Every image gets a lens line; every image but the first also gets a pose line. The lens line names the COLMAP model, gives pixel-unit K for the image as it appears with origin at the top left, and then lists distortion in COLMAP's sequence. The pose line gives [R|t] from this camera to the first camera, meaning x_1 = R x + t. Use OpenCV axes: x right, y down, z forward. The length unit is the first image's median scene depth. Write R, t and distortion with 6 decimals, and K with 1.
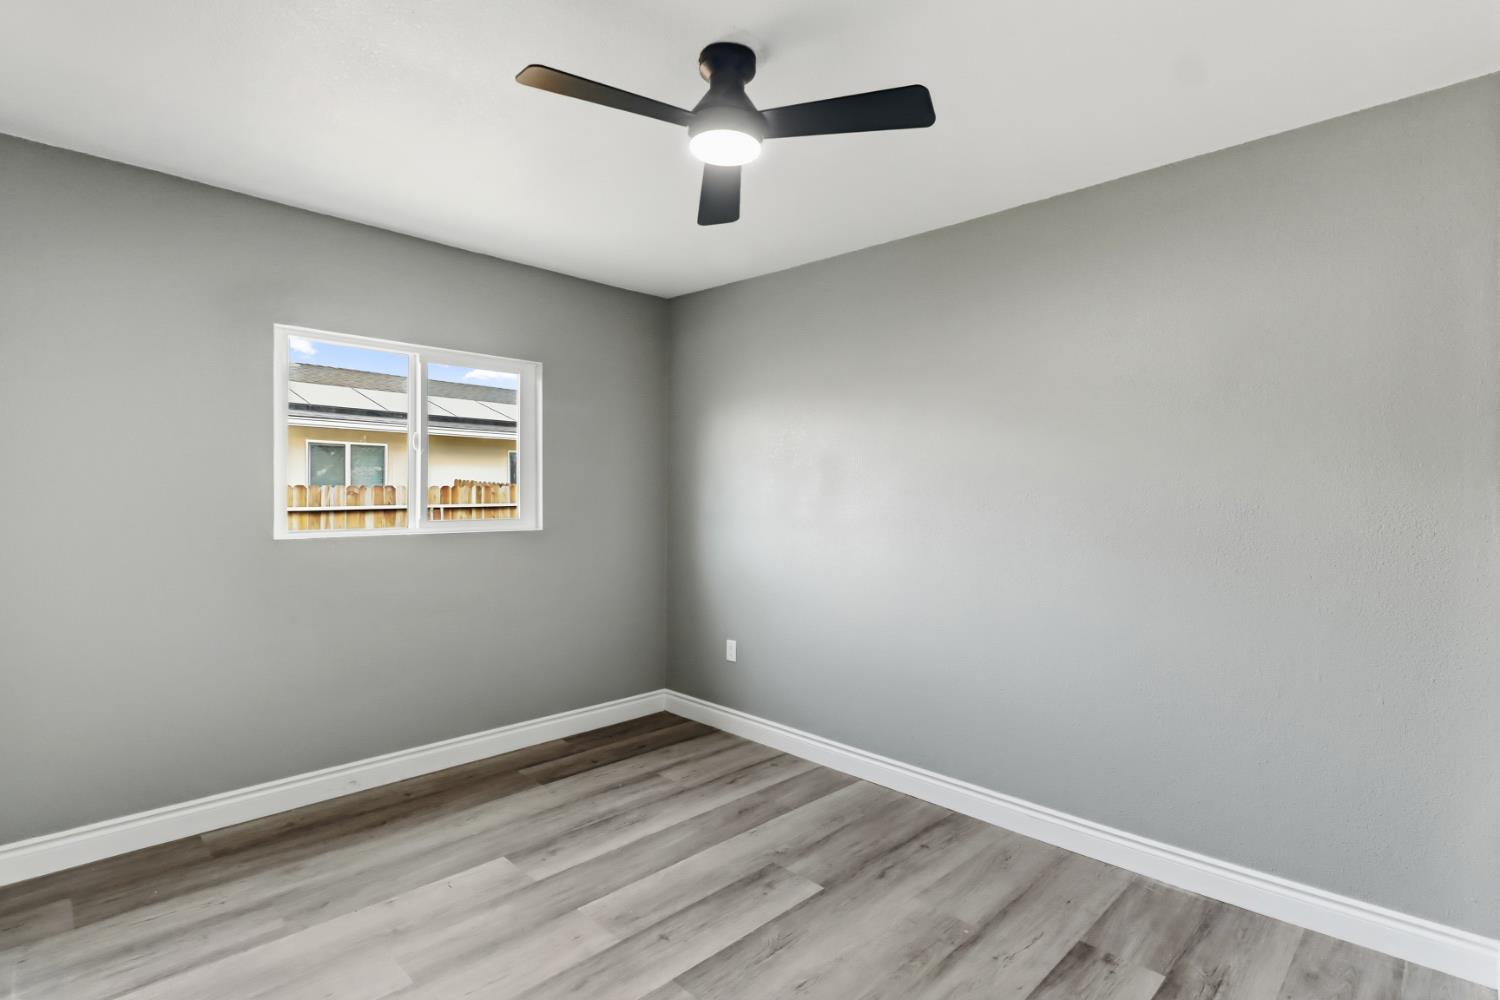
lens RADIAL K [[723.2, 0, 754.4], [0, 723.2, 503.1], [0, 0, 1]] dist [0.008557, -0.000439]
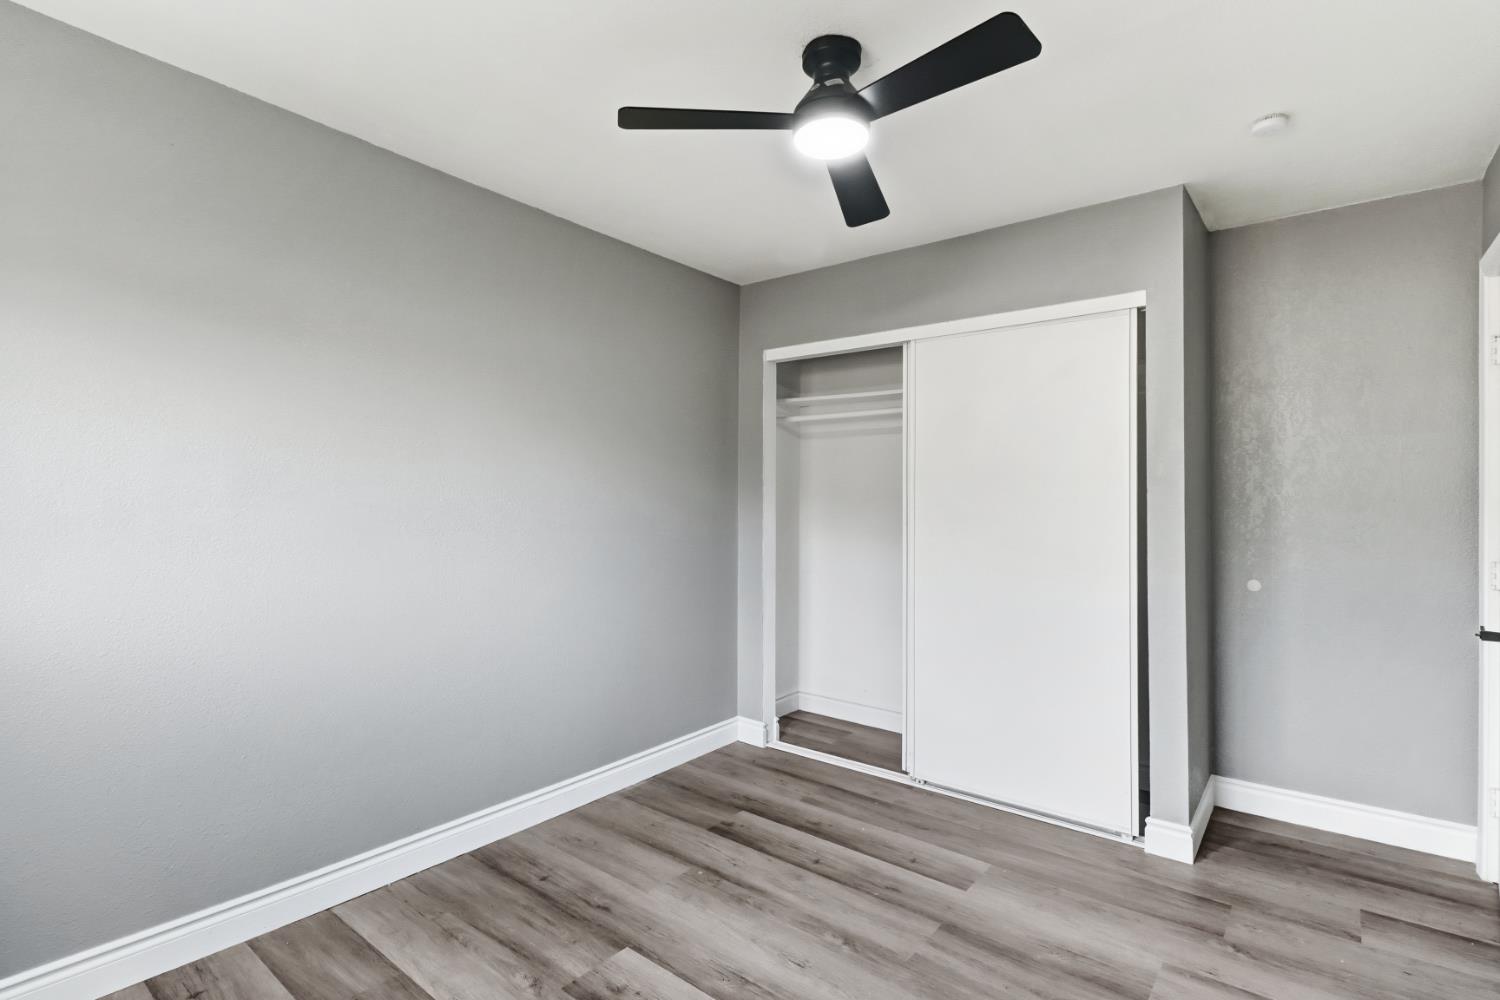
lens RADIAL K [[723.2, 0, 754.9], [0, 723.2, 496.0], [0, 0, 1]] dist [0.008557, -0.000439]
pose [[-0.101102, 0.000807, 0.994876, -0.715861], [0.001590, 0.999999, -0.000649, 0.010004], [-0.994875, 0.001516, -0.101104, 0.890740]]
